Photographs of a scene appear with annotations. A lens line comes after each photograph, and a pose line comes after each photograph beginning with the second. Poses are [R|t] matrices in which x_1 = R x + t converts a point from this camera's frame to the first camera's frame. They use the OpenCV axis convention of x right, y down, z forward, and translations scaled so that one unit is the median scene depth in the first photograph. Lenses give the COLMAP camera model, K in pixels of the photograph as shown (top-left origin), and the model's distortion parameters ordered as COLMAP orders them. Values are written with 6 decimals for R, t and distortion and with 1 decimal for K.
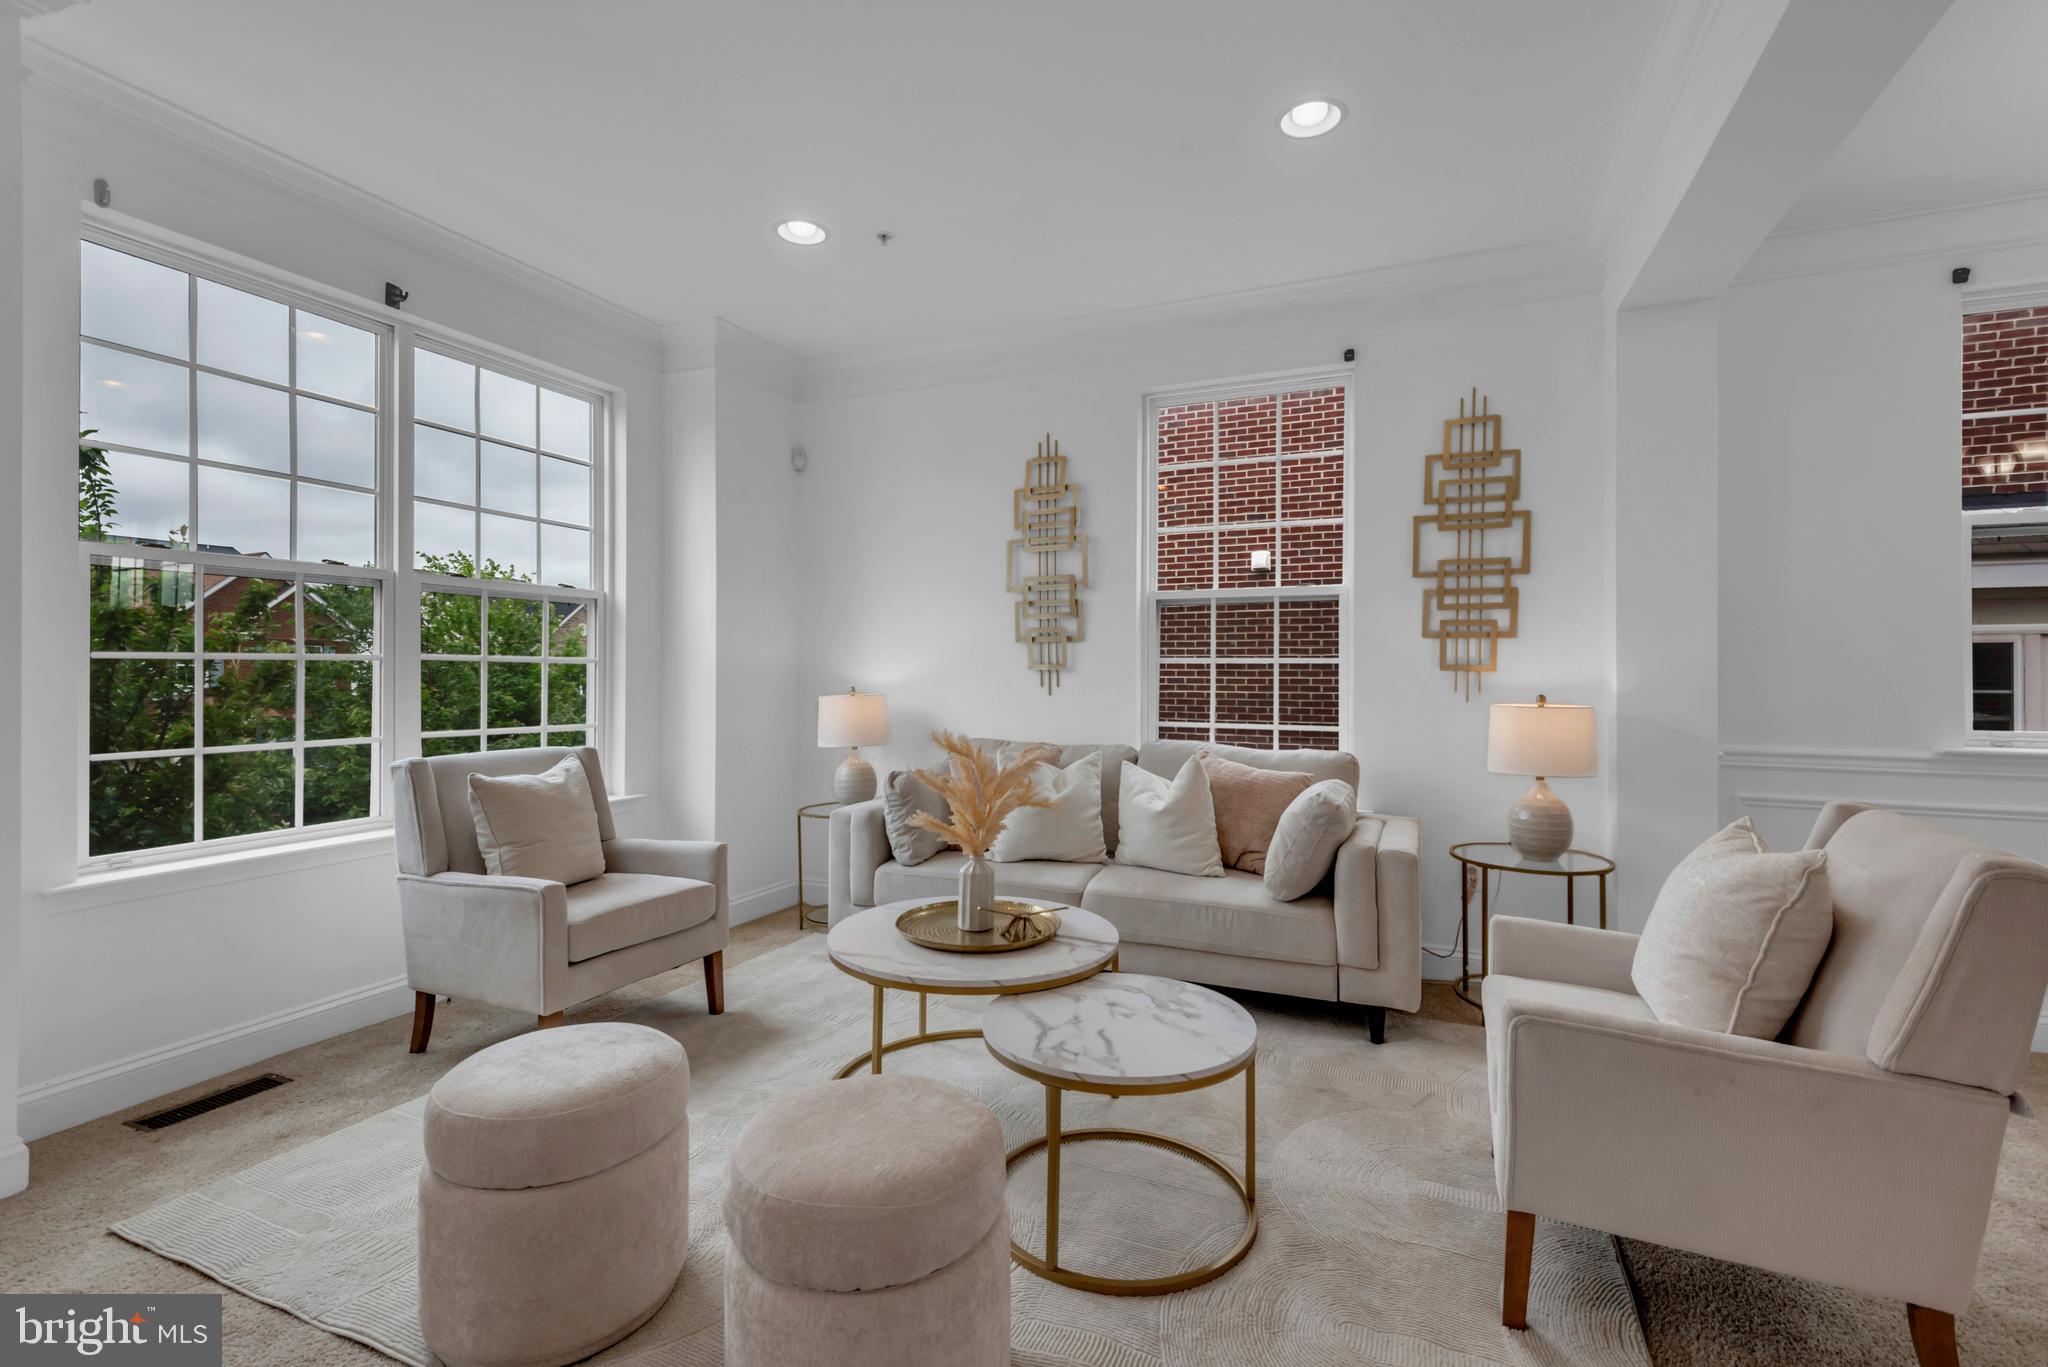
lens RADIAL K [[924.2, 0, 1042.3], [0, 924.2, 670.6], [0, 0, 1]] dist [0.022080, -0.005871]
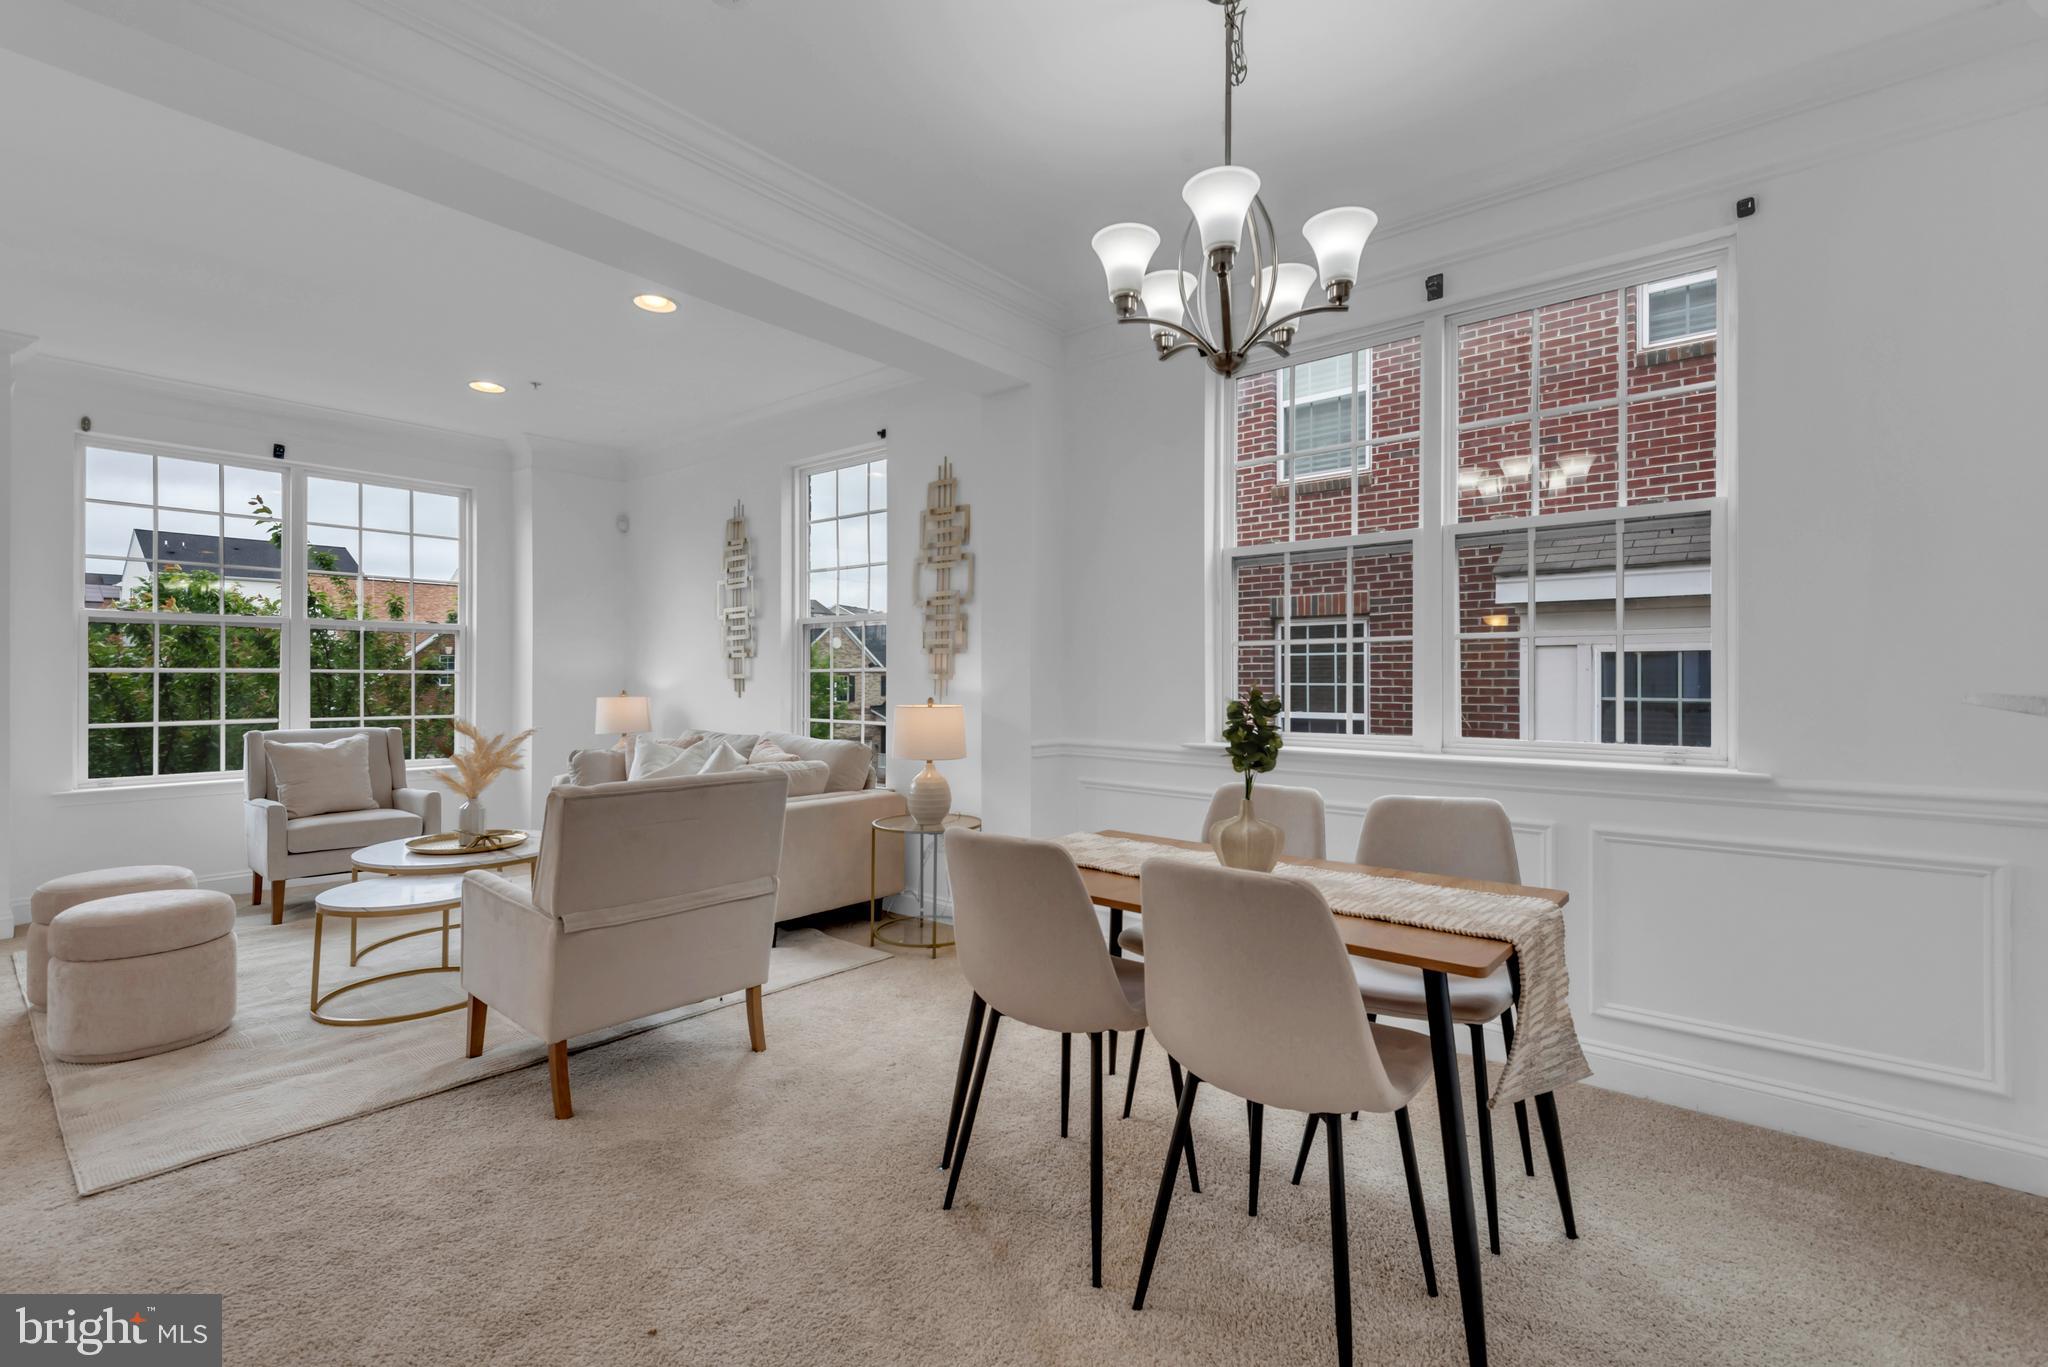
lens RADIAL K [[924.2, 0, 1036.0], [0, 924.2, 679.7], [0, 0, 1]] dist [0.022080, -0.005871]
pose [[0.956287, 0.002079, -0.292423, 0.881221], [-0.001191, 0.999994, 0.003217, -0.004392], [0.292428, -0.002728, 0.956284, -0.155216]]
